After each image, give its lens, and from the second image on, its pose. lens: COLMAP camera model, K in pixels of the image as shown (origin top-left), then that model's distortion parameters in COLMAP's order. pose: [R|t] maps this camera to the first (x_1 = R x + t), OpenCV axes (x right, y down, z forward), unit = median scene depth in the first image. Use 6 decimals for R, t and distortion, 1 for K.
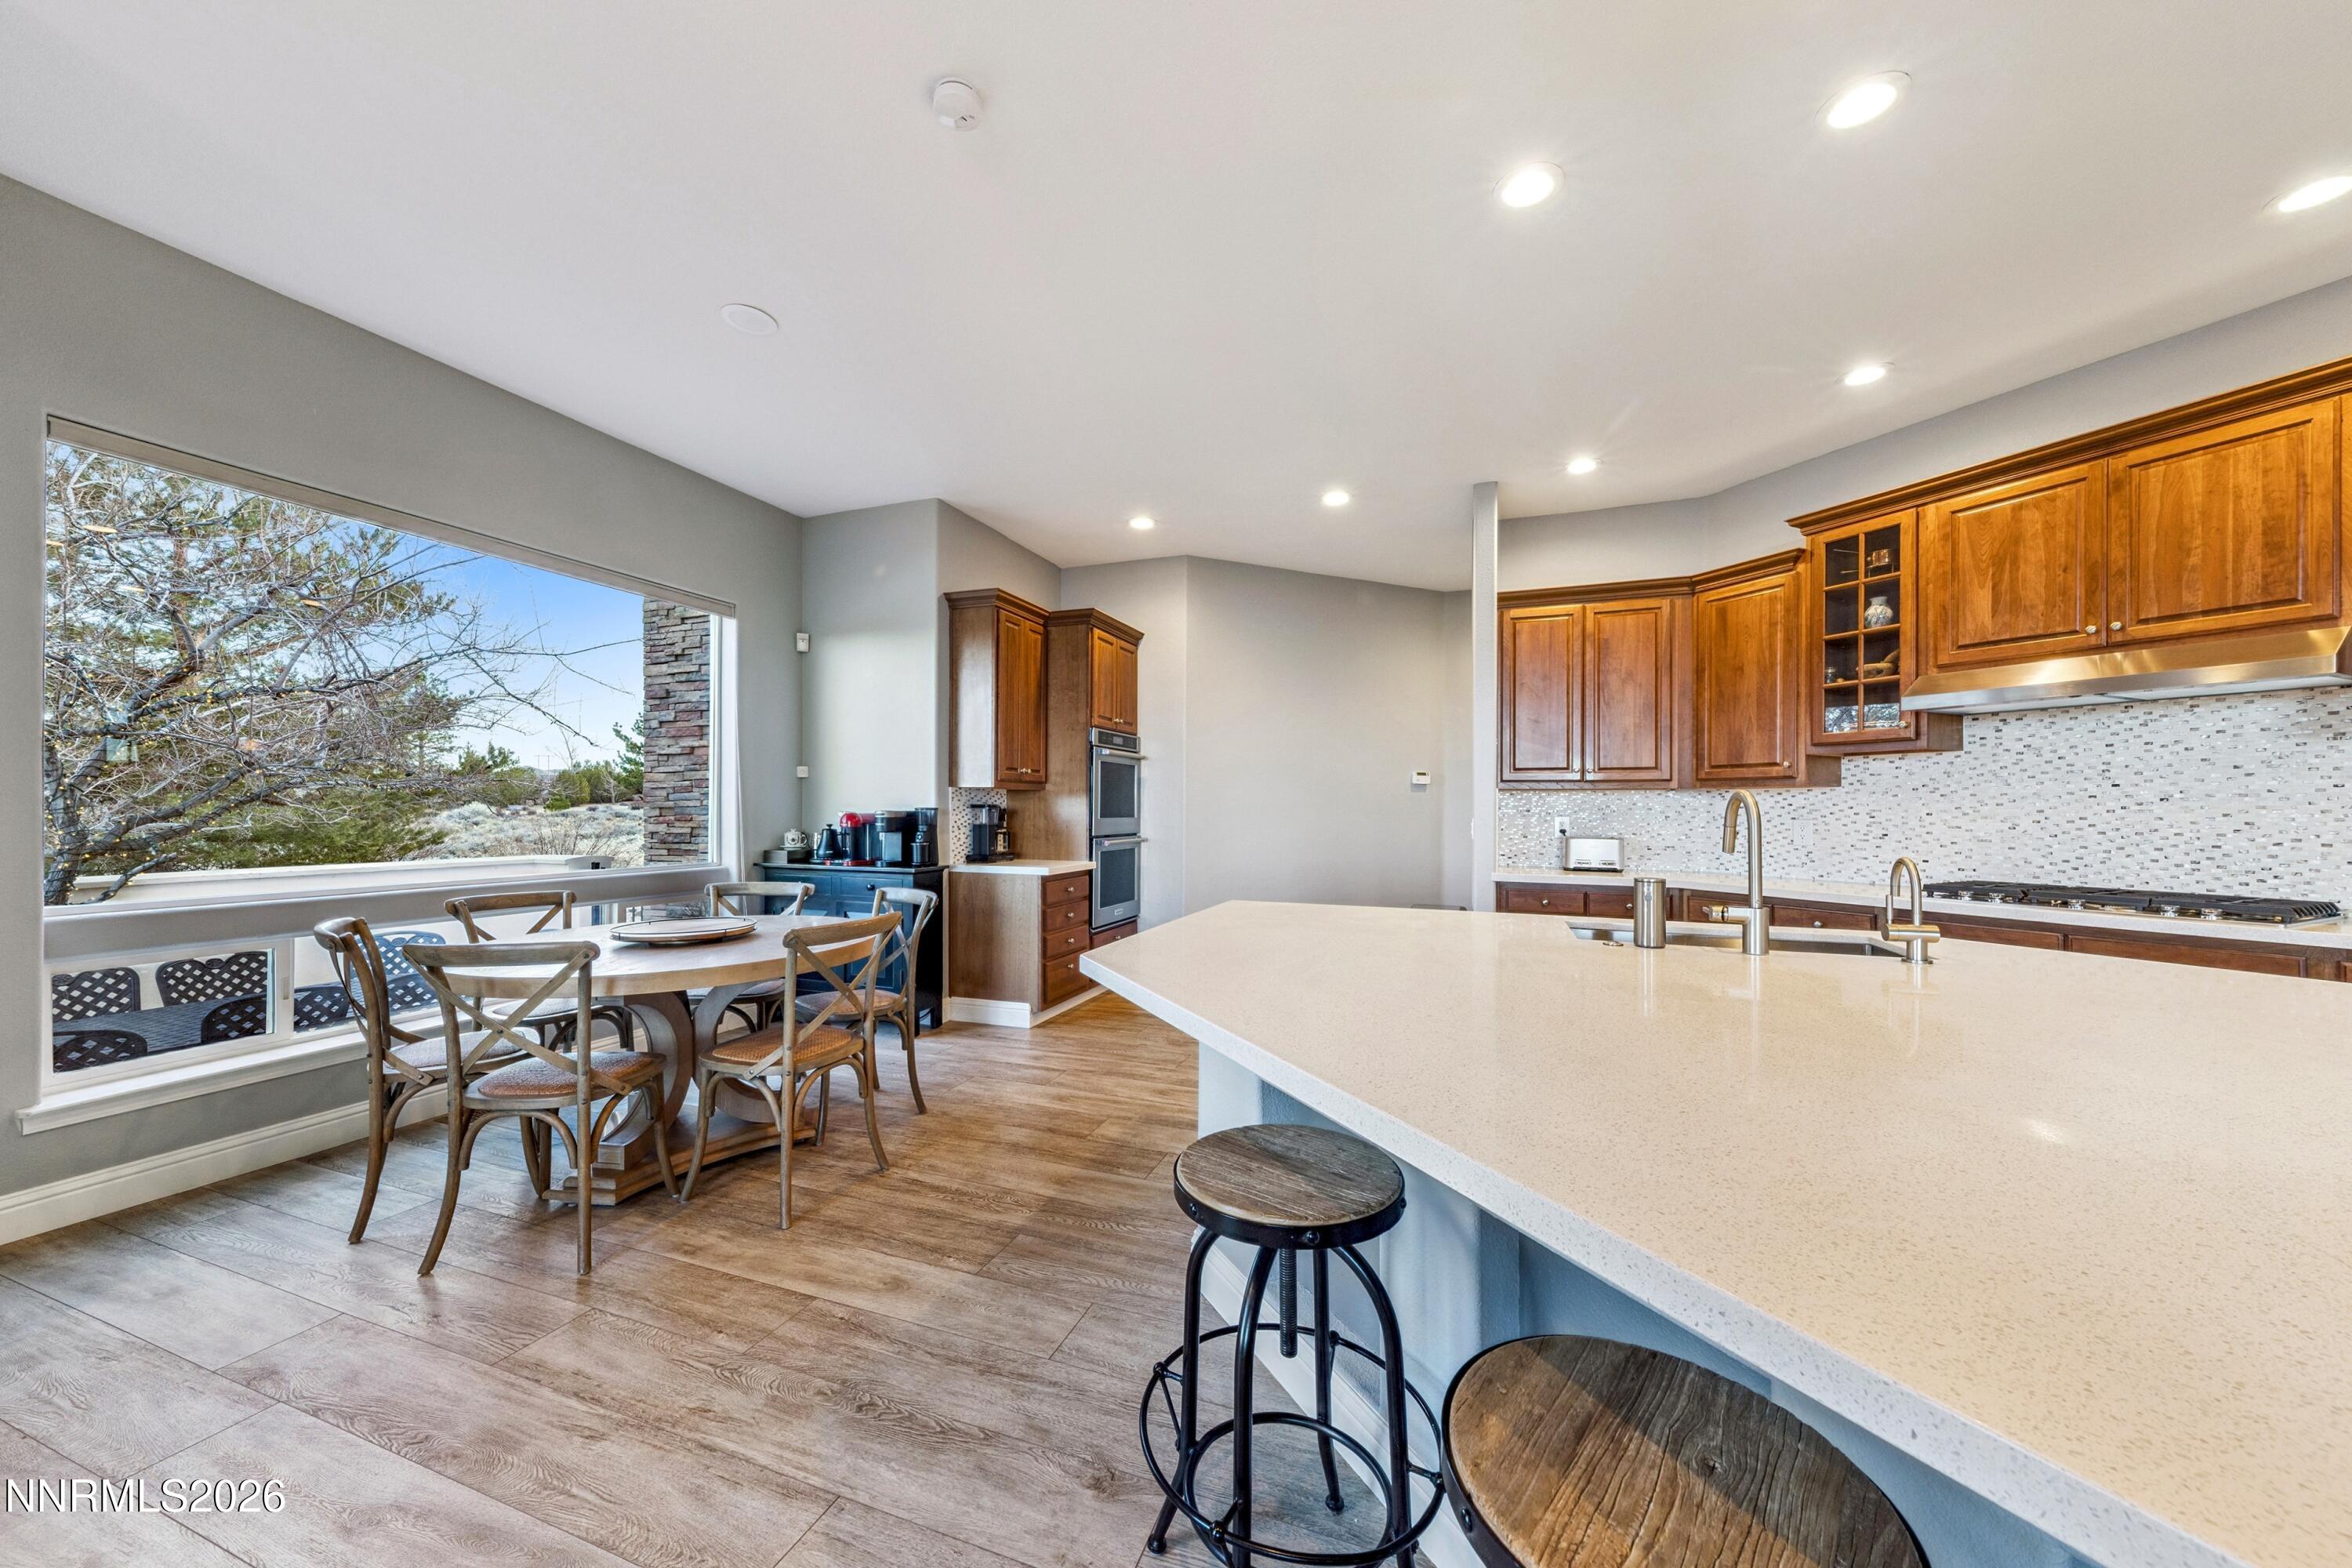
lens RADIAL K [[846.6, 0, 1171.3], [0, 846.6, 799.1], [0, 0, 1]] dist [0.001736, -0.000684]
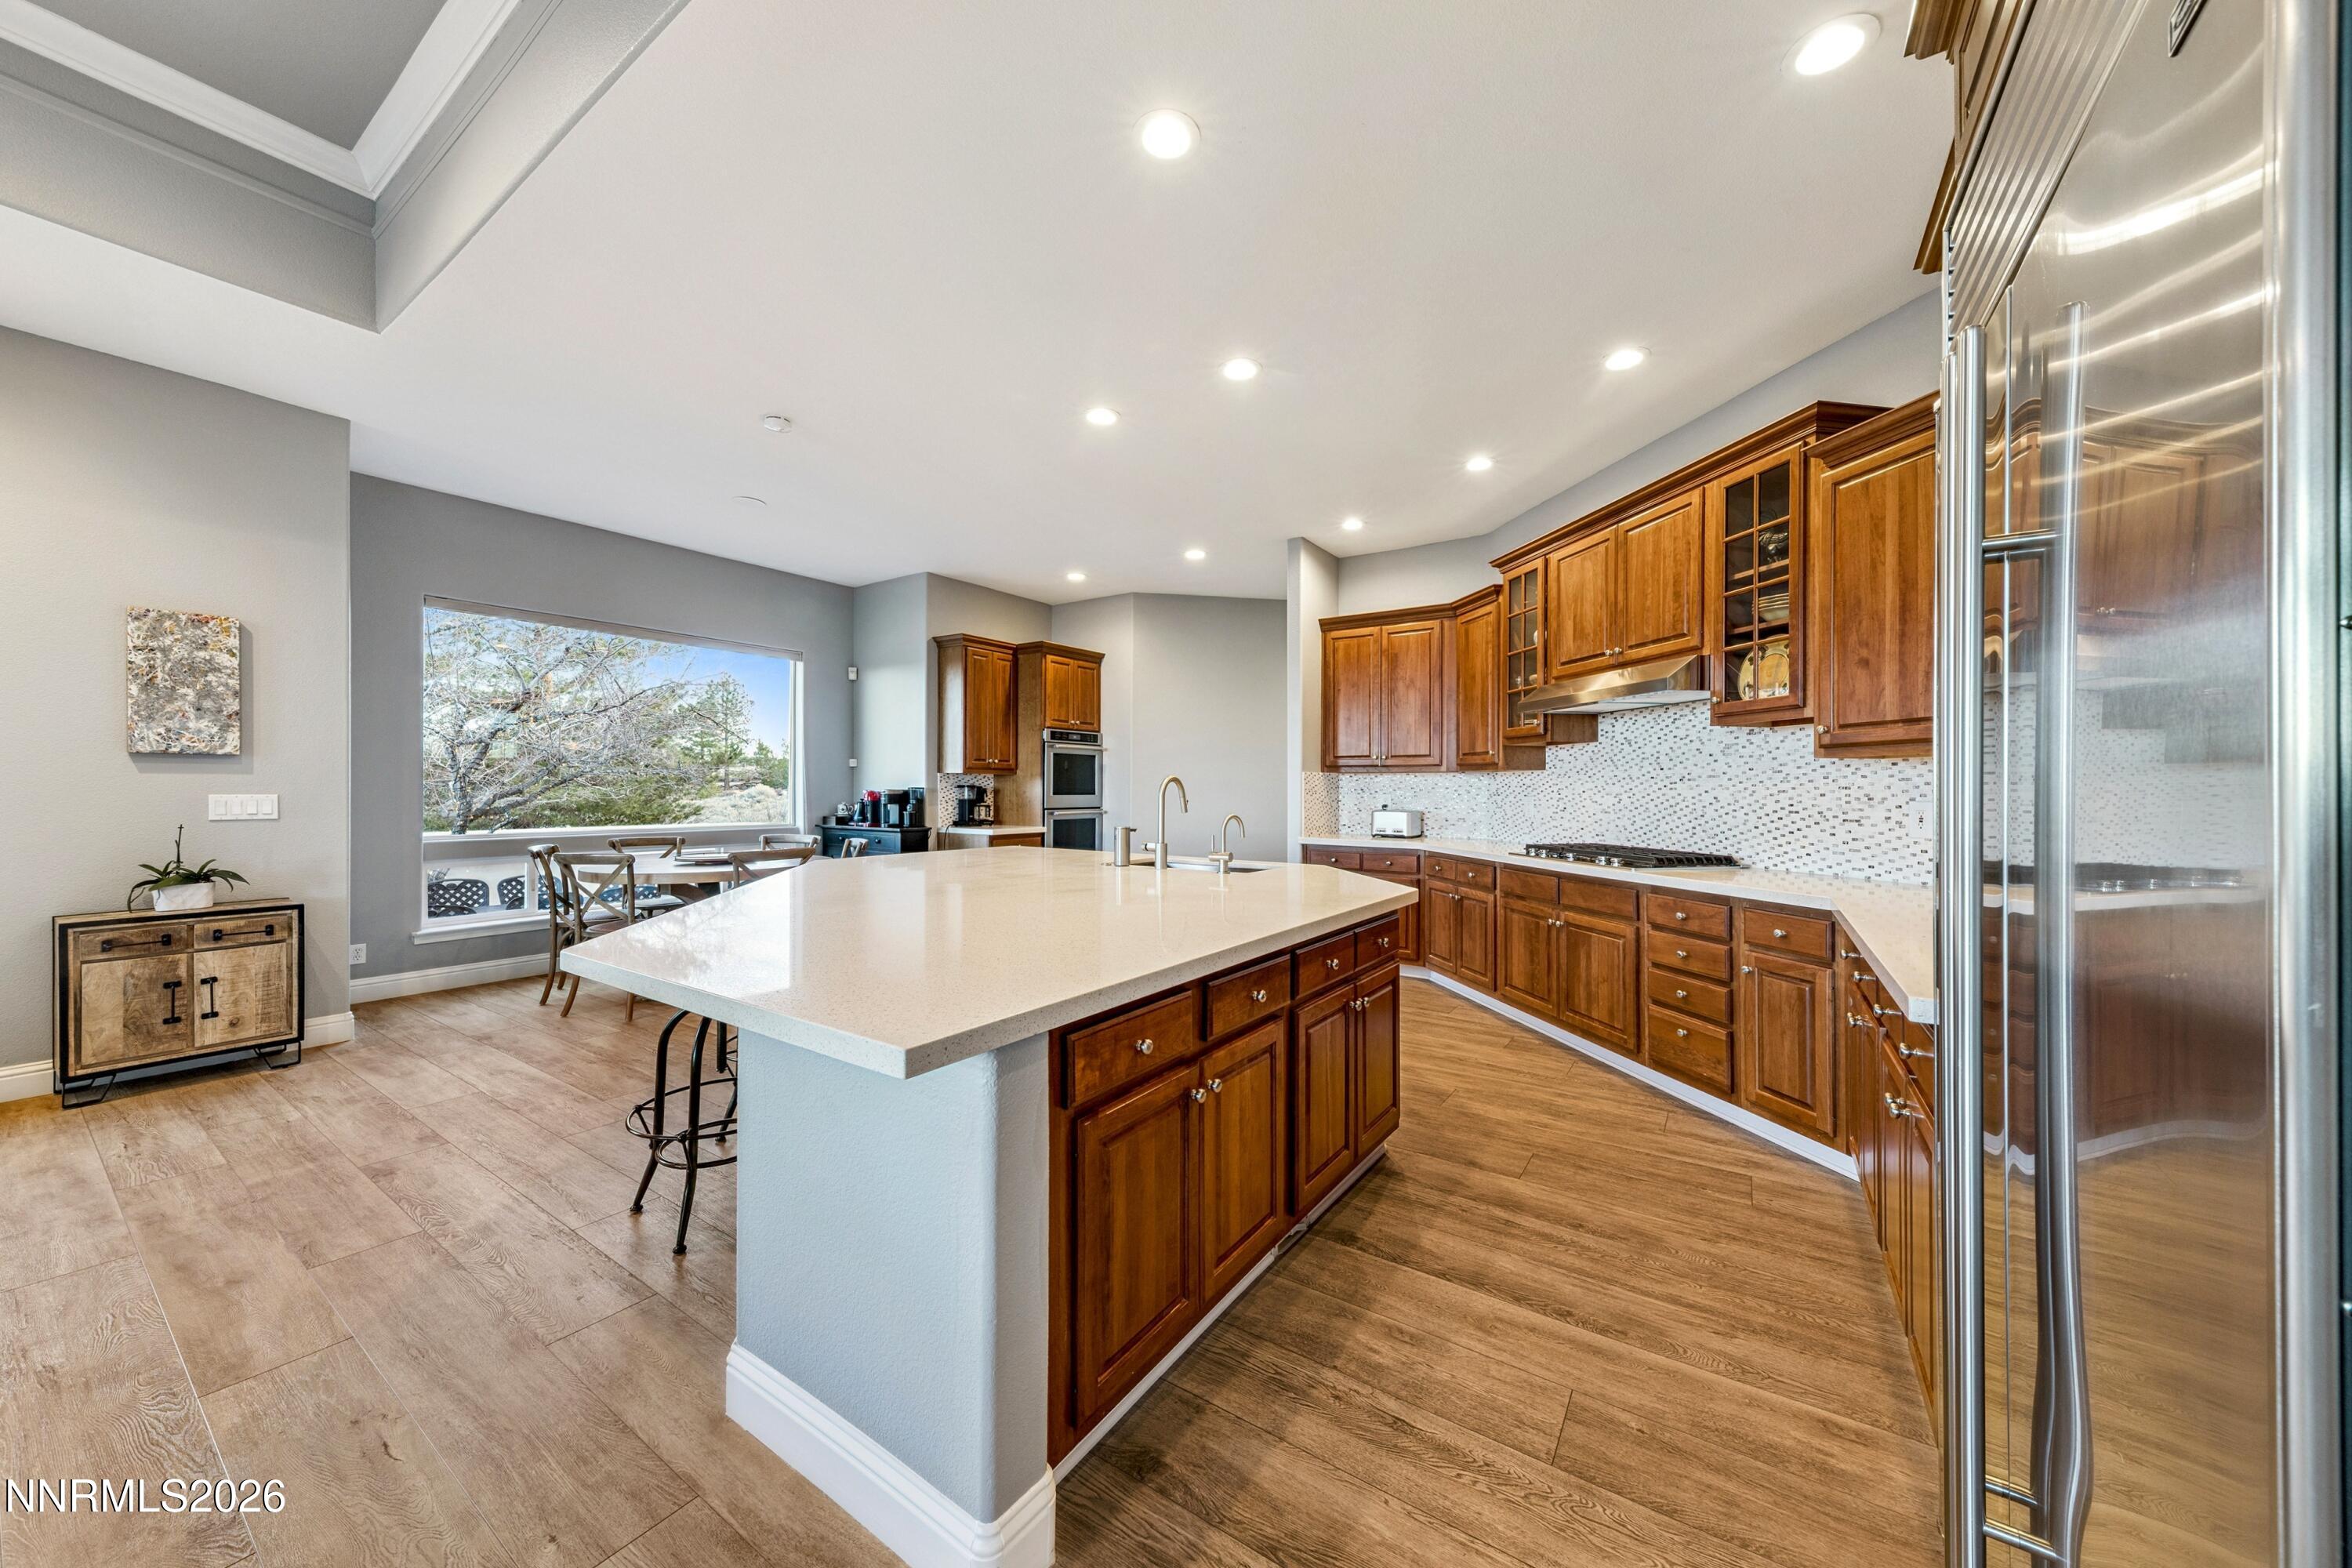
lens RADIAL K [[829.5, 0, 1180.0], [0, 829.5, 783.7], [0, 0, 1]] dist [0.002048, 0.000249]
pose [[0.973314, -0.001832, -0.229470, 0.465200], [0.002868, 0.999987, 0.004182, -0.000662], [0.229459, -0.004729, 0.973307, -0.272979]]
